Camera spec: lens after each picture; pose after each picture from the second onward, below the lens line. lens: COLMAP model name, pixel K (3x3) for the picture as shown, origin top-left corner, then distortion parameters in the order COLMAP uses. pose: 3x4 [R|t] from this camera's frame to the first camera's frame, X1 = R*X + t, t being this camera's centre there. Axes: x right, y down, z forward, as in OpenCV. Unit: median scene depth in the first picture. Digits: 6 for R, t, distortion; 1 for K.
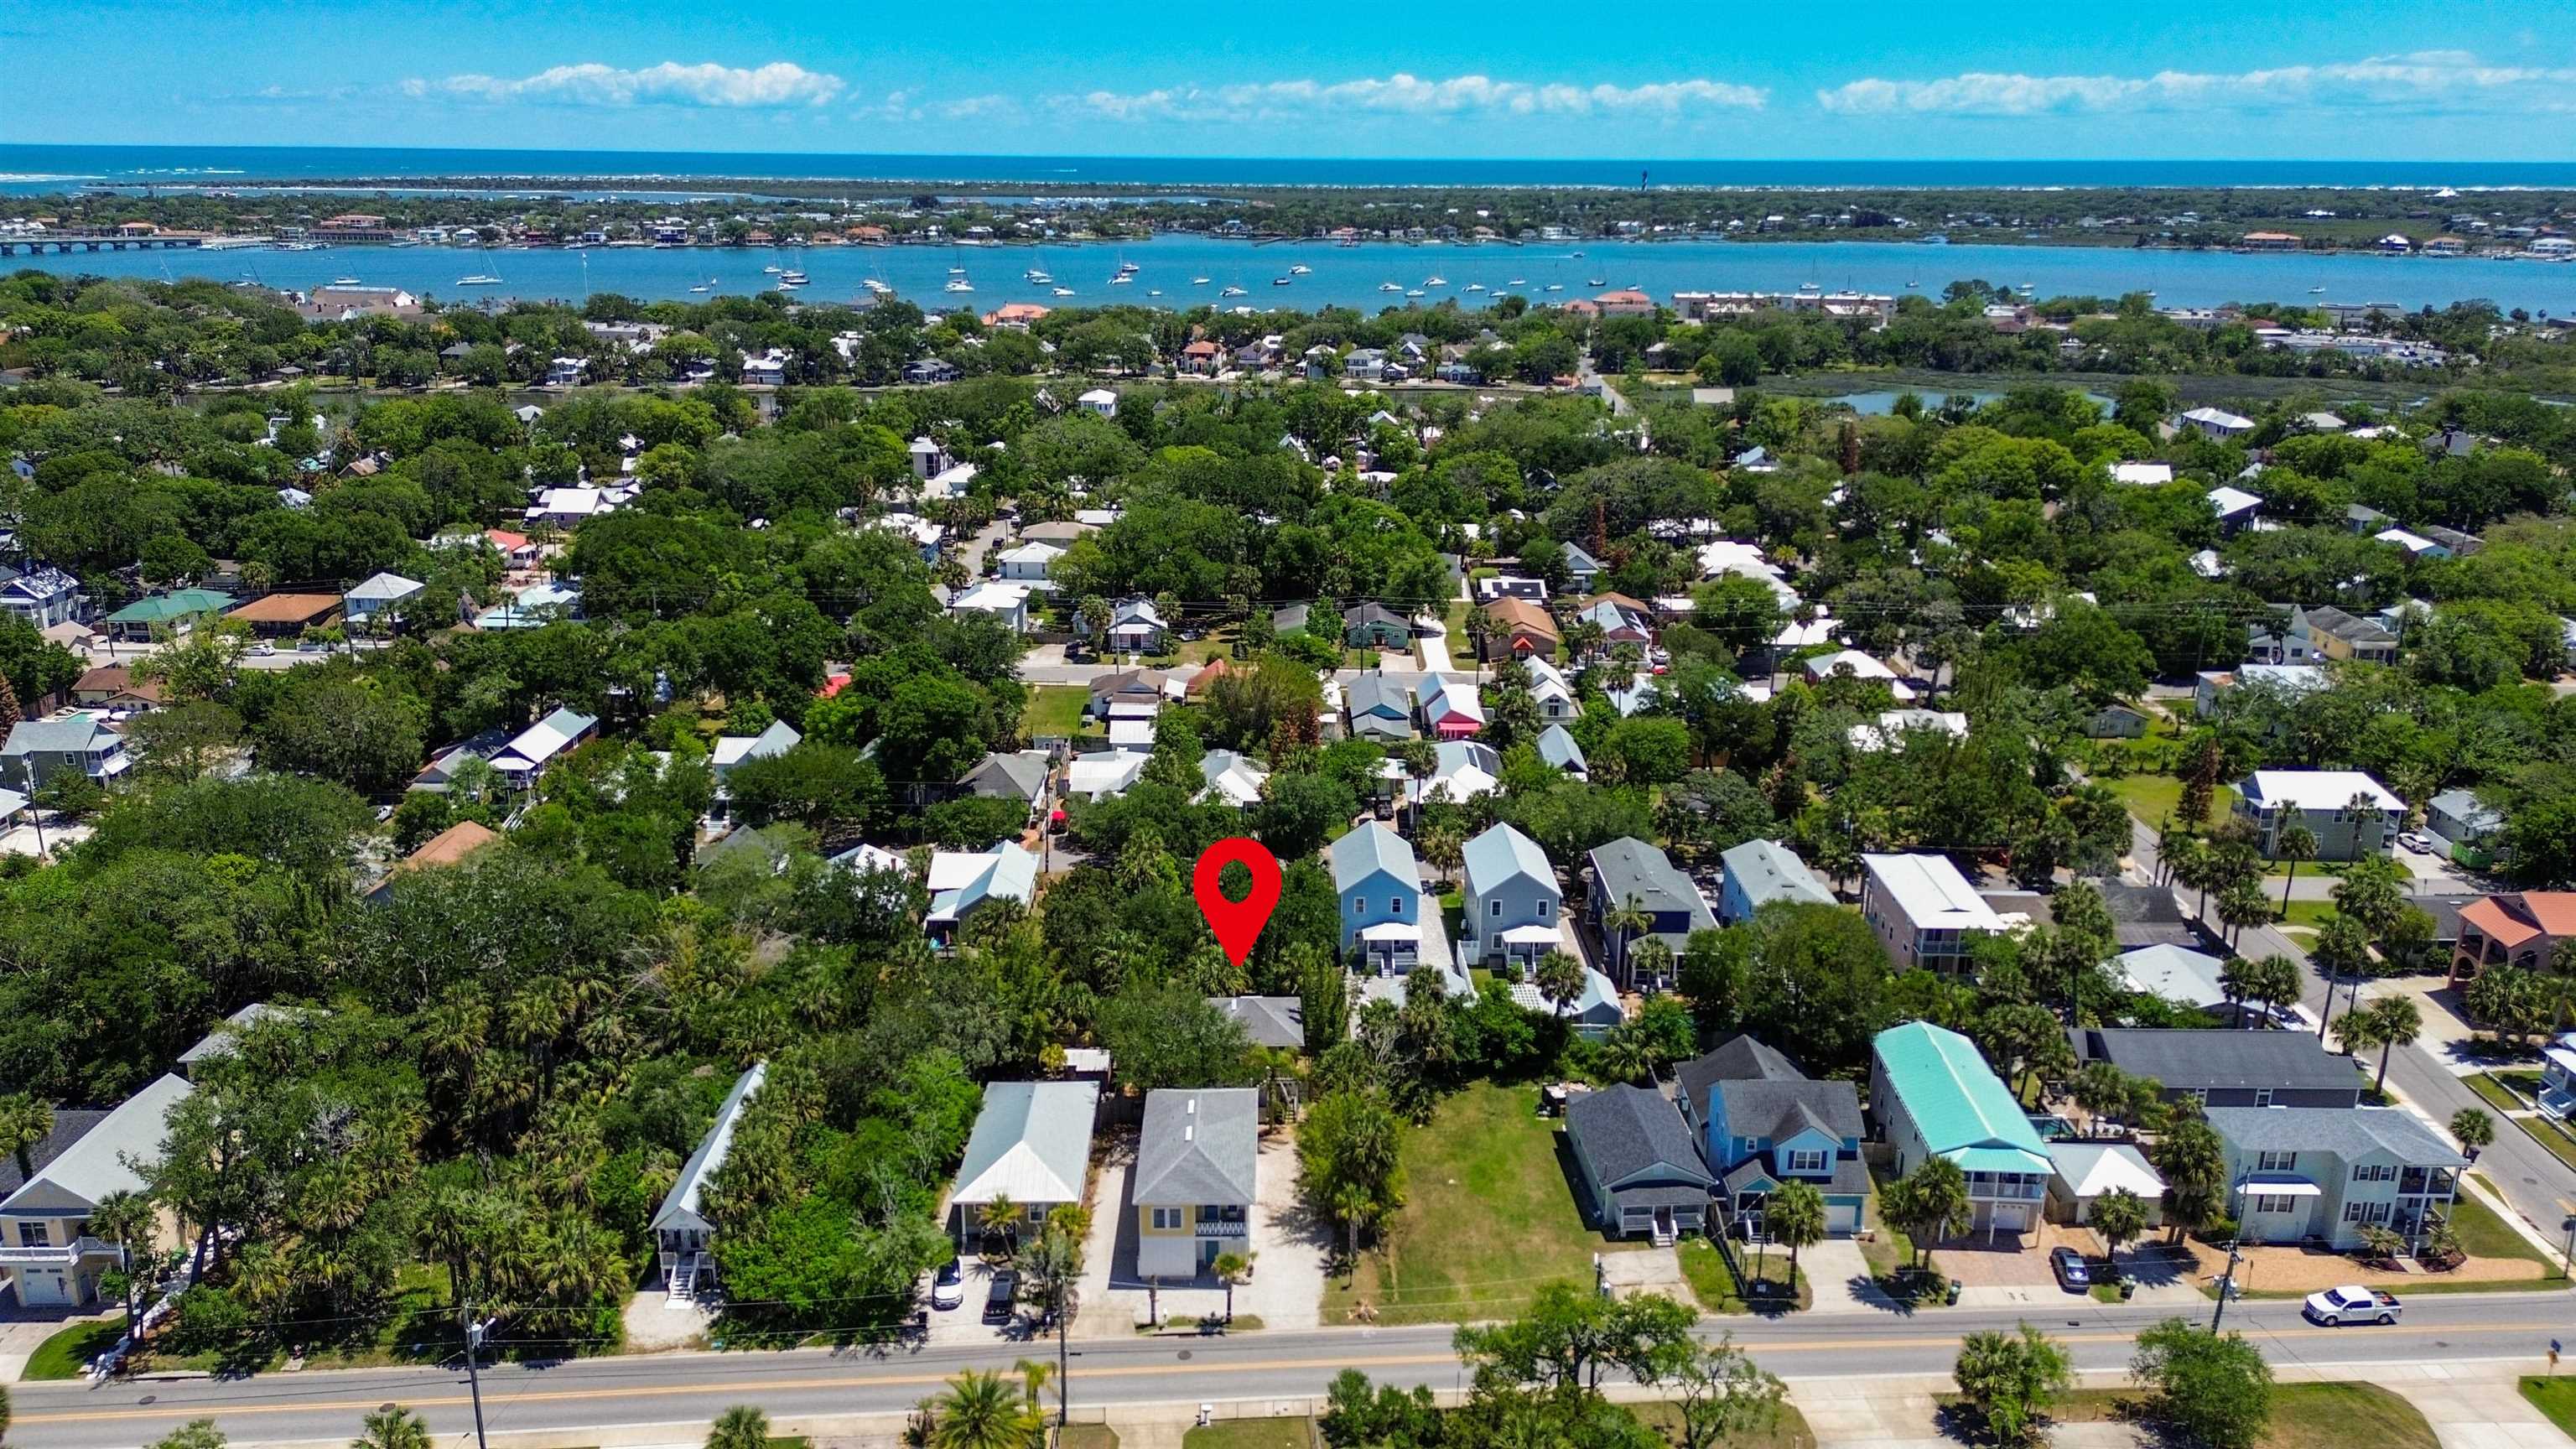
lens RADIAL K [[1853.1, 0, 1294.7], [0, 1853.1, 720.9], [0, 0, 1]] dist [0.063784, -0.065544]
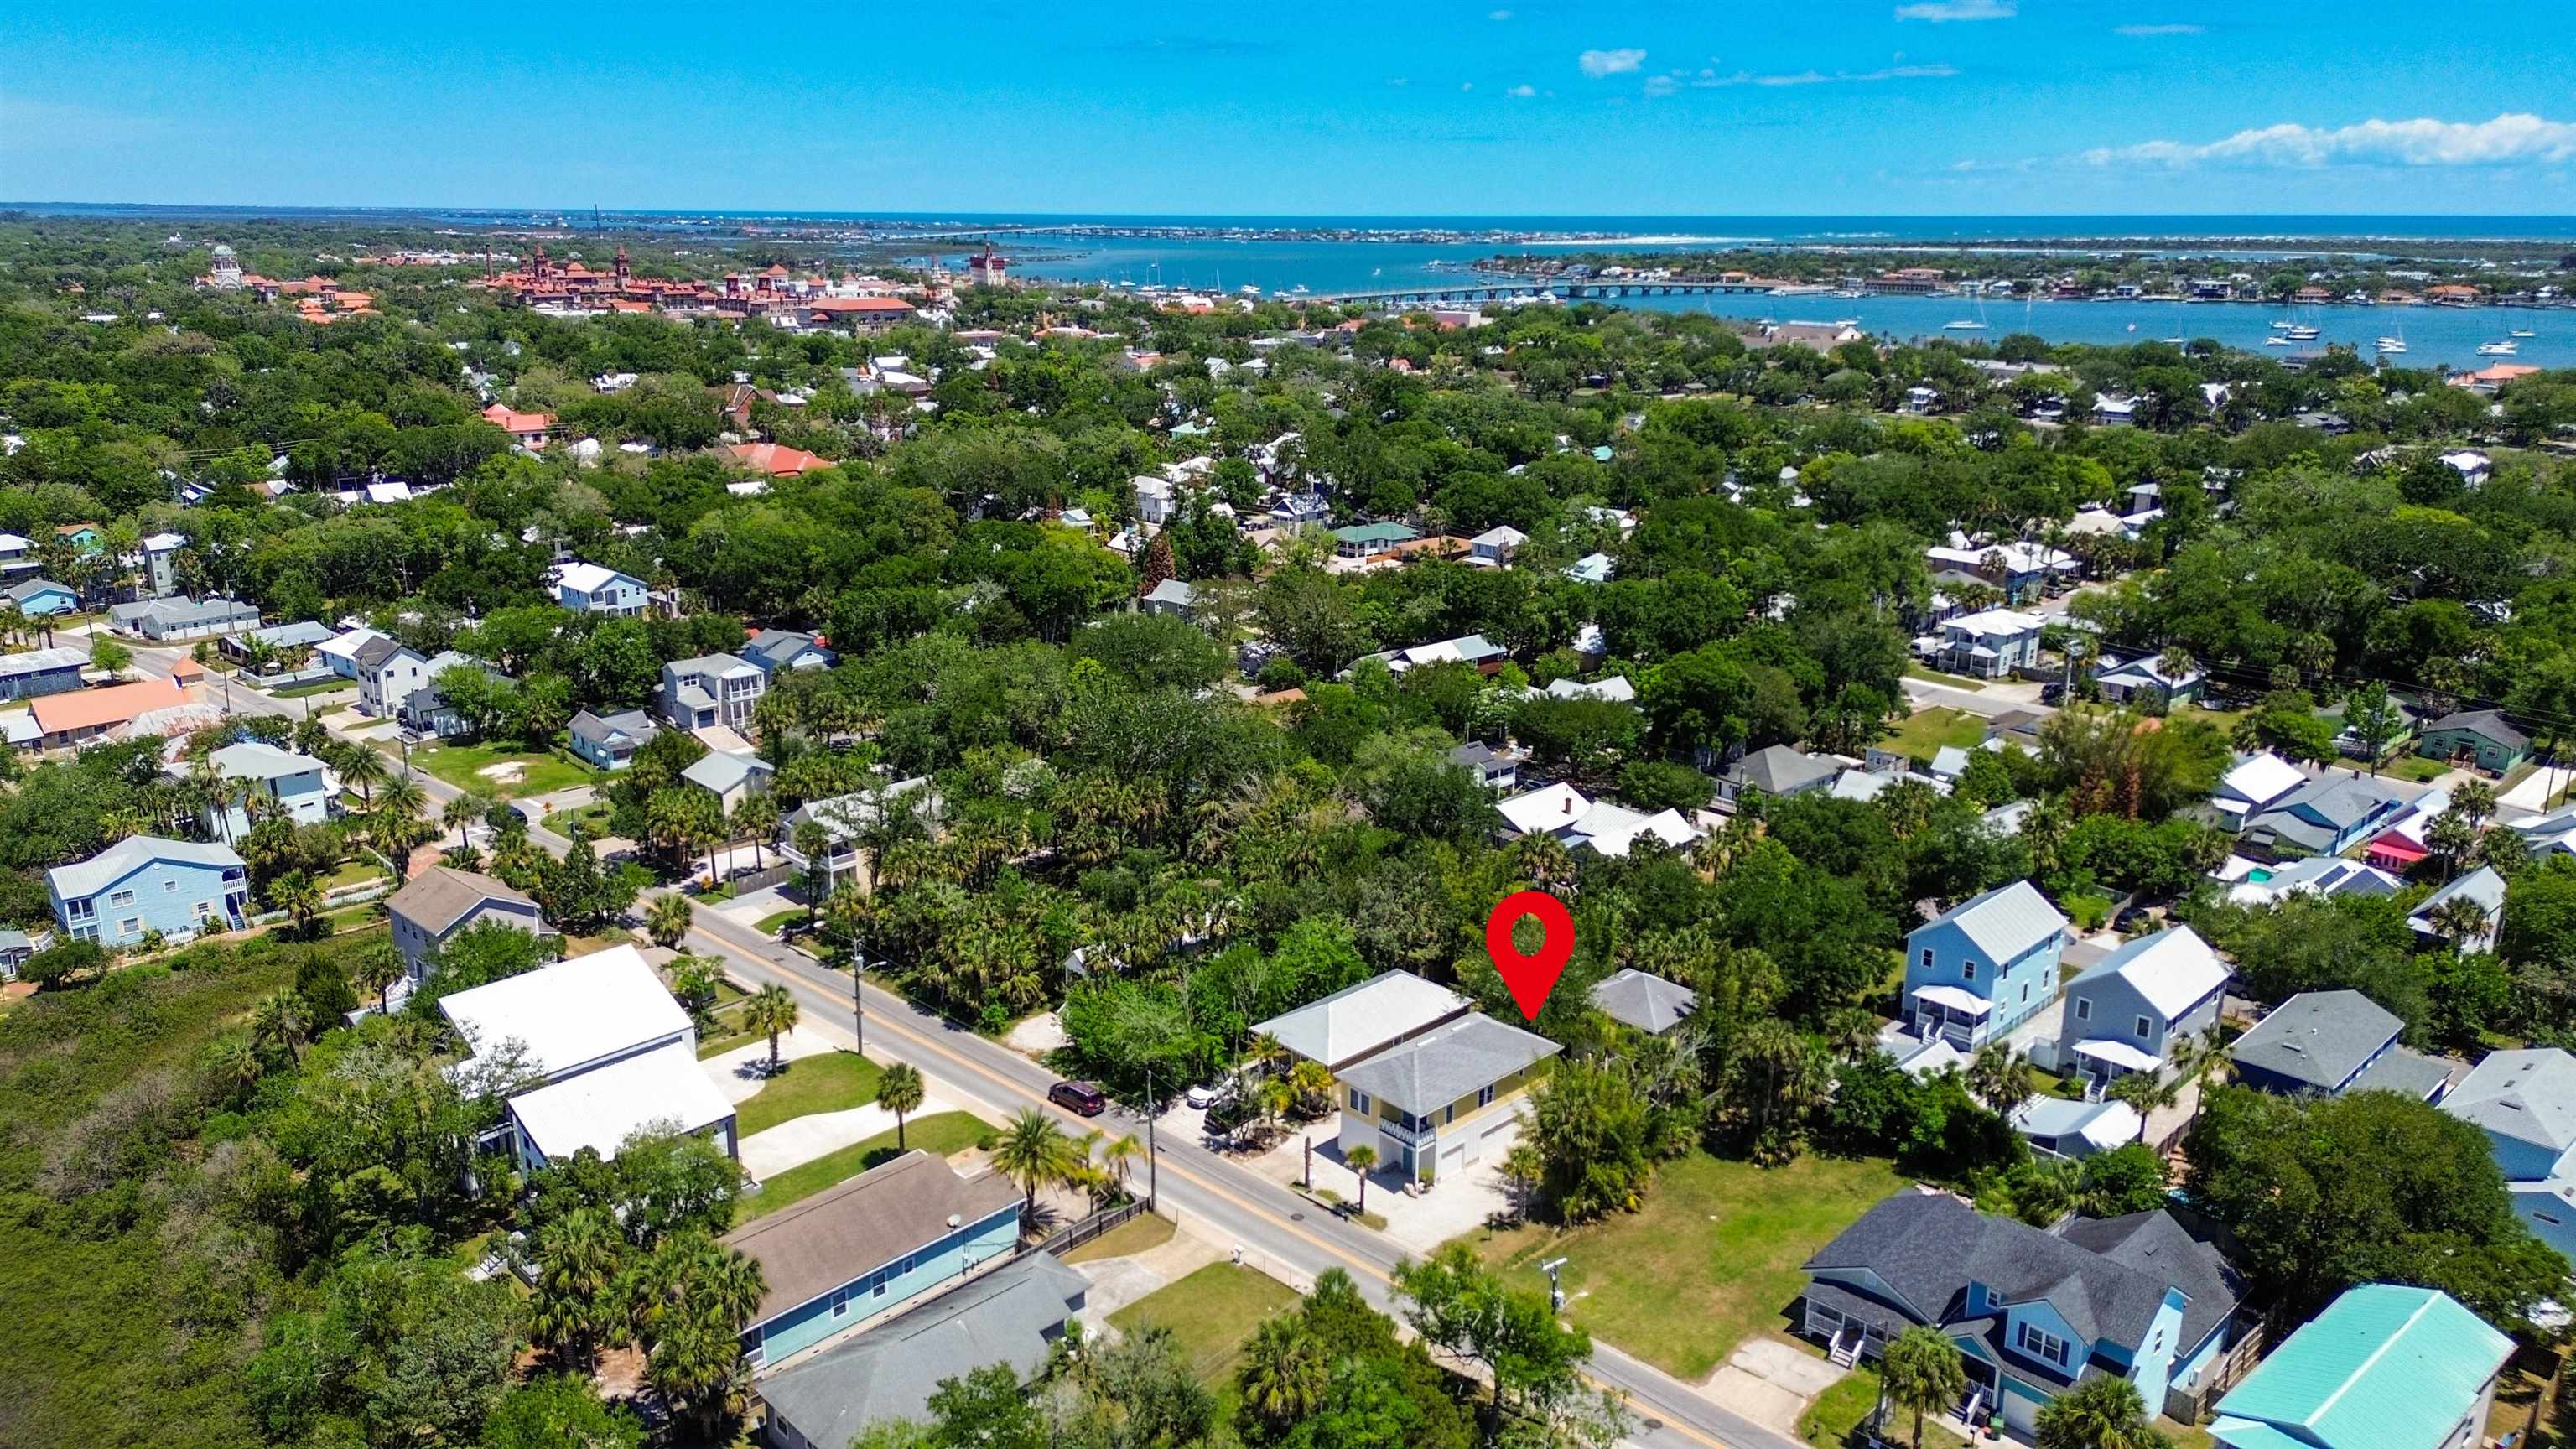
lens RADIAL K [[1853.1, 0, 1294.7], [0, 1853.1, 720.9], [0, 0, 1]] dist [0.063784, -0.065544]
pose [[0.670558, 0.189439, -0.717262, 0.123354], [-0.215227, 0.974941, 0.056283, 0.001528], [0.709950, 0.116633, 0.694527, 0.045454]]
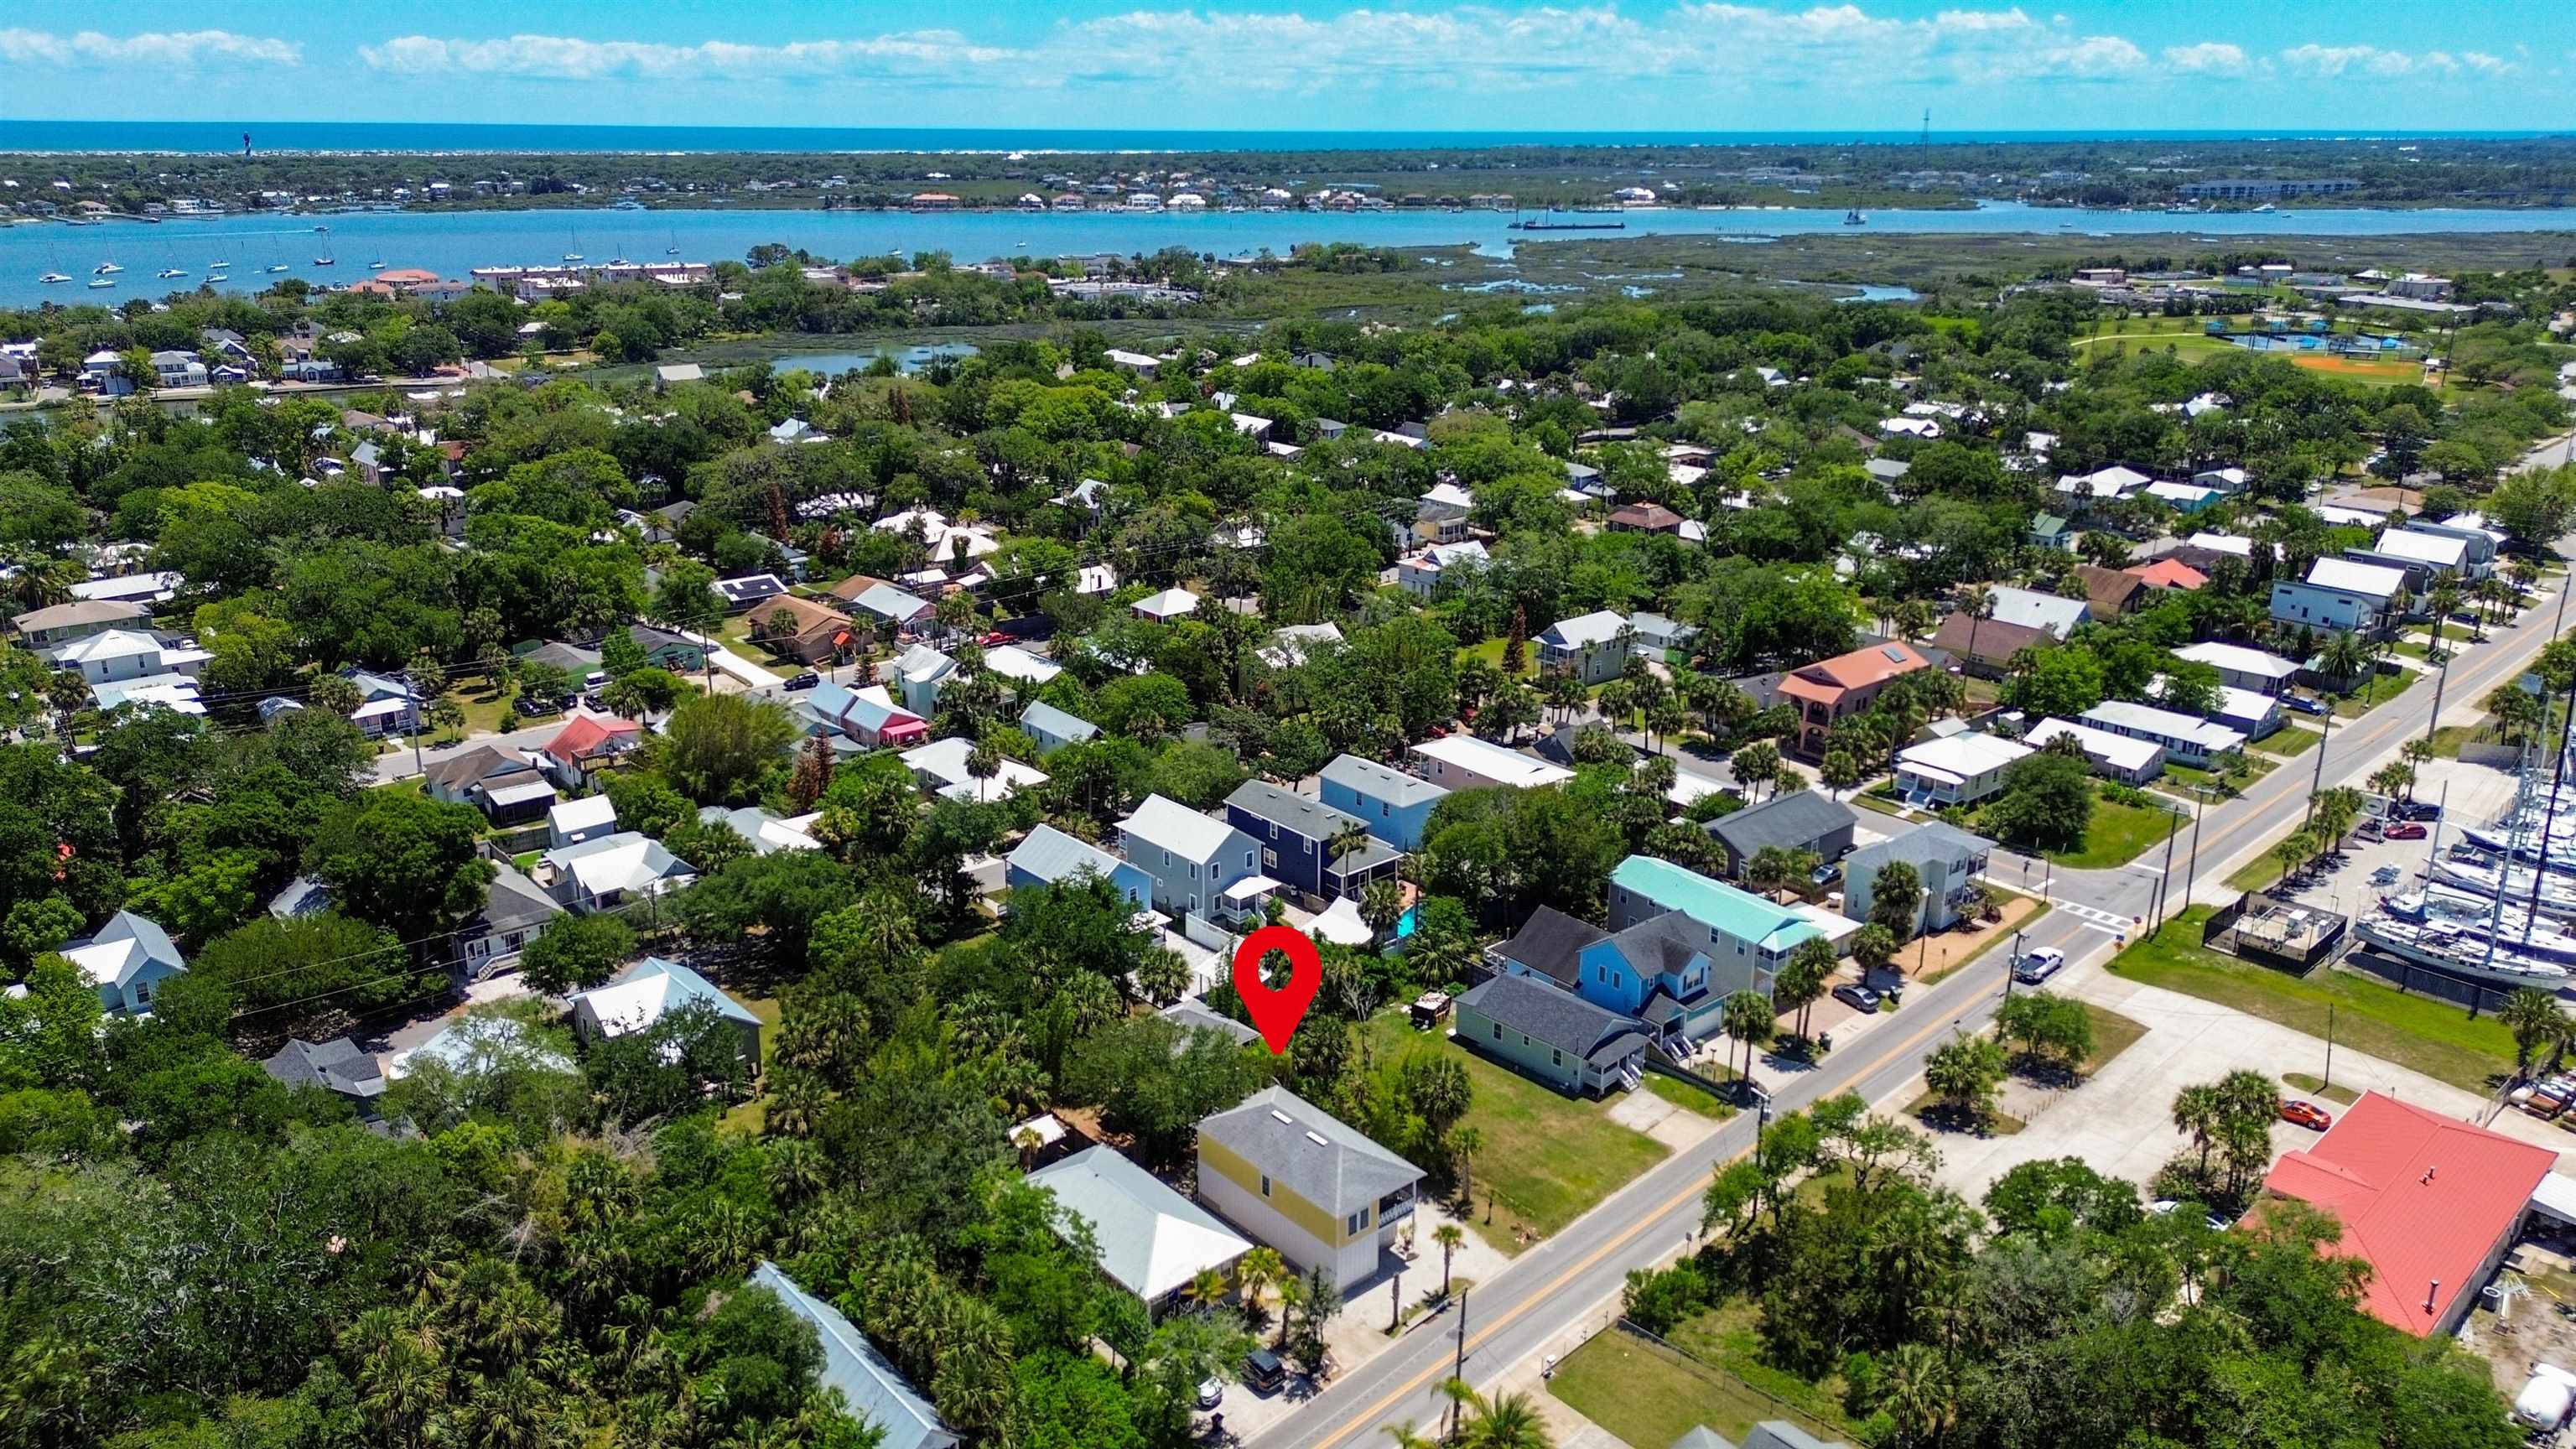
lens RADIAL K [[1853.1, 0, 1294.7], [0, 1853.1, 720.9], [0, 0, 1]] dist [0.063784, -0.065544]
pose [[0.745751, -0.204675, 0.634006, -0.132516], [0.193506, 0.977159, 0.087843, -0.016446], [-0.637504, 0.057176, 0.768323, 0.051326]]
